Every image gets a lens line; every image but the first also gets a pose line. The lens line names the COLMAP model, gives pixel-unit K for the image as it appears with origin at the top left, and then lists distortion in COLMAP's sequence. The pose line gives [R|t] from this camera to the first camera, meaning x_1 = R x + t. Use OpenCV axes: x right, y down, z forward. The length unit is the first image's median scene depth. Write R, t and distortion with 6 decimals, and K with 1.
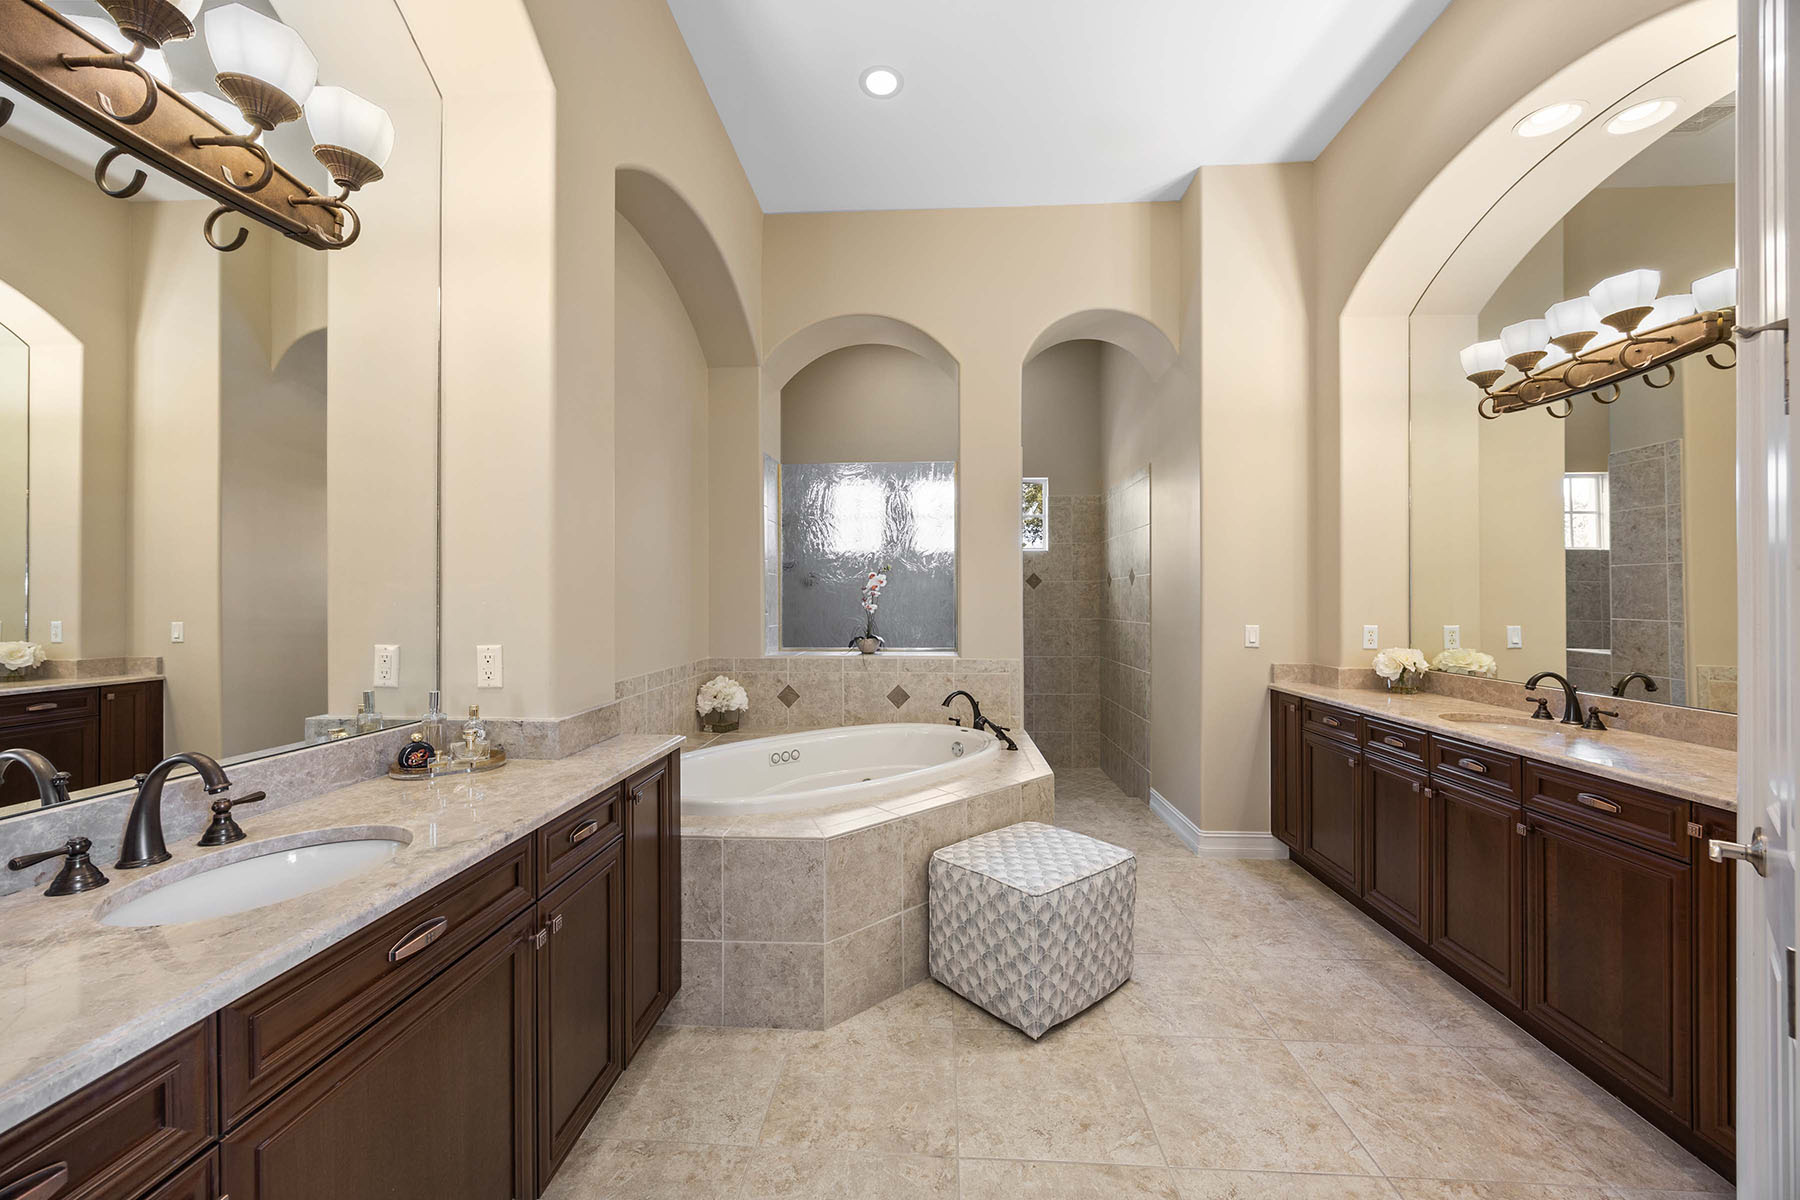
lens RADIAL K [[686.9, 0, 895.1], [0, 686.9, 603.4], [0, 0, 1]] dist [-0.003126, 0.000016]
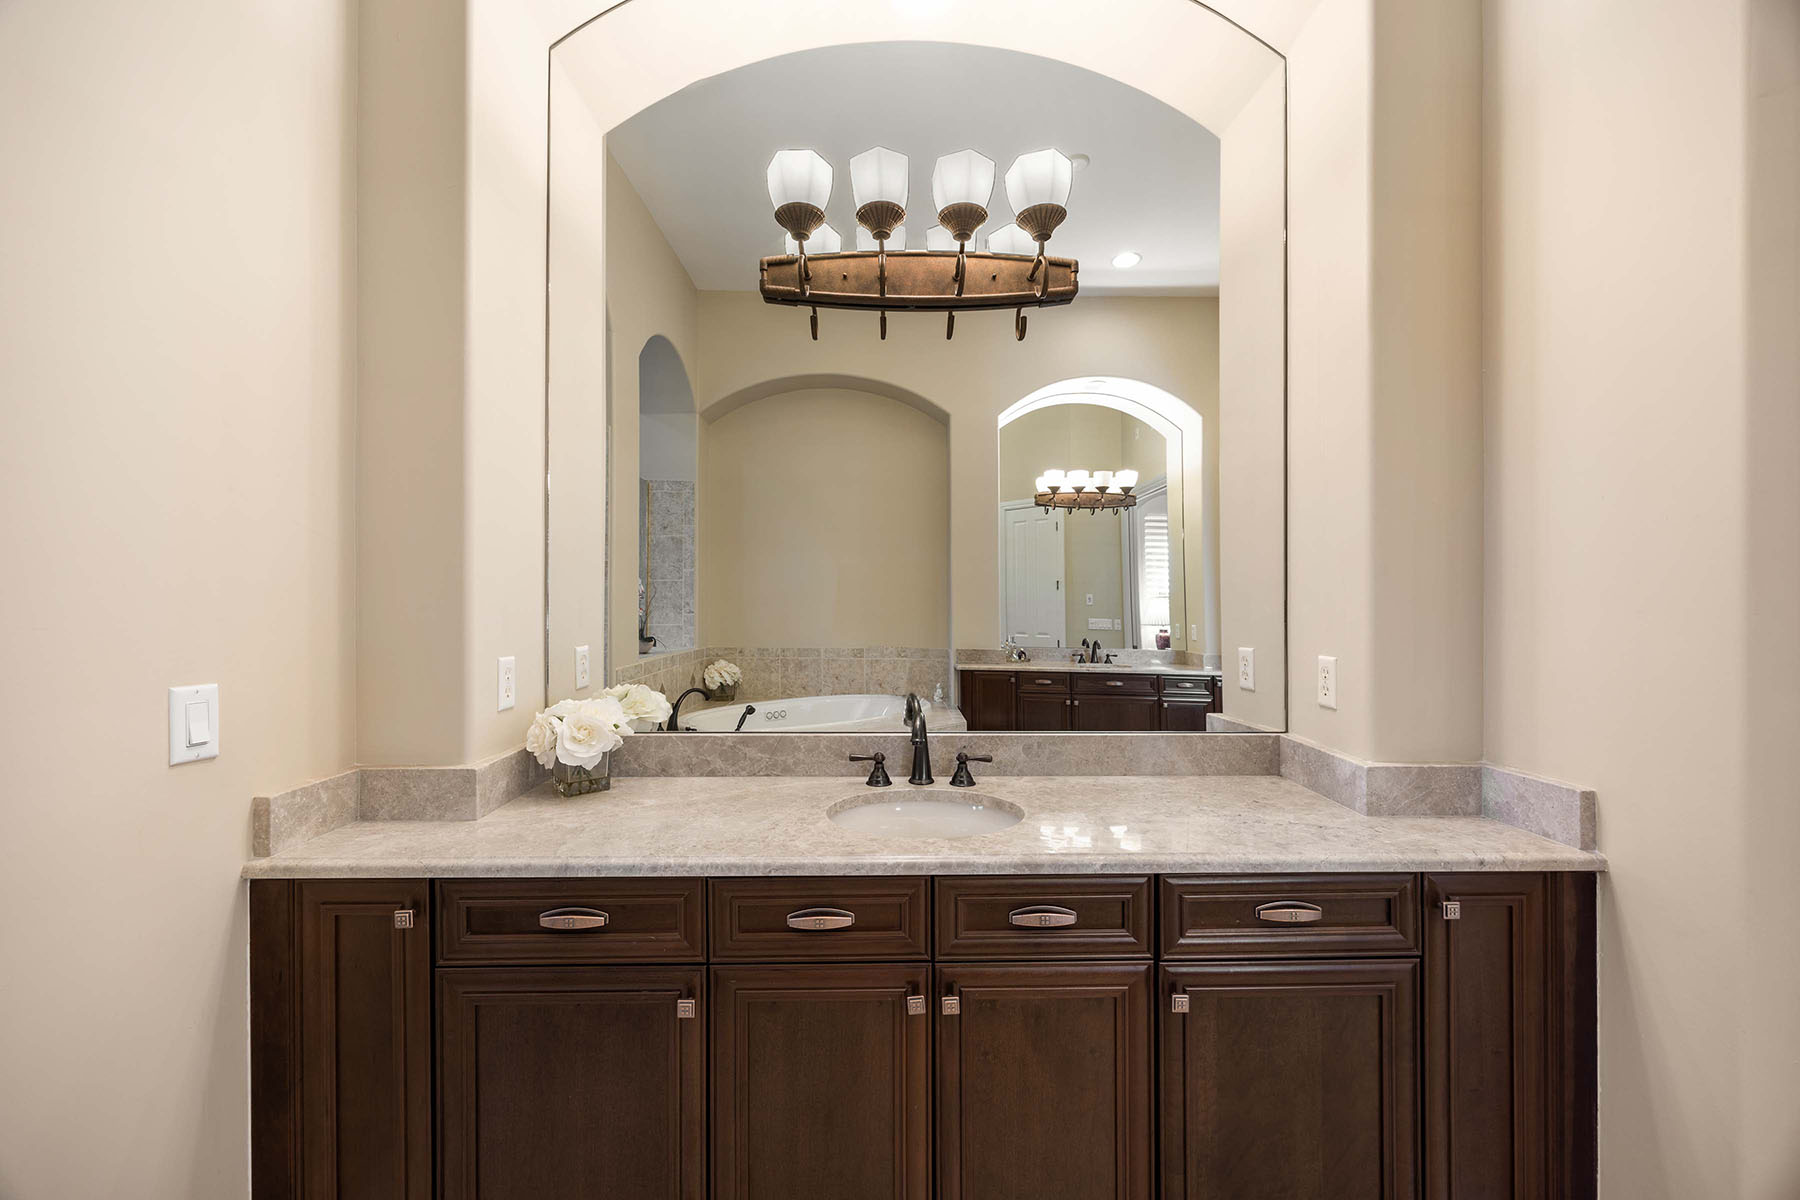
lens RADIAL K [[686.9, 0, 896.8], [0, 686.9, 612.1], [0, 0, 1]] dist [-0.003126, 0.000016]
pose [[-0.078035, -0.013329, 0.996862, 0.257534], [0.001461, 0.999908, 0.013484, -0.003214], [-0.996950, 0.002509, -0.078009, 0.894786]]
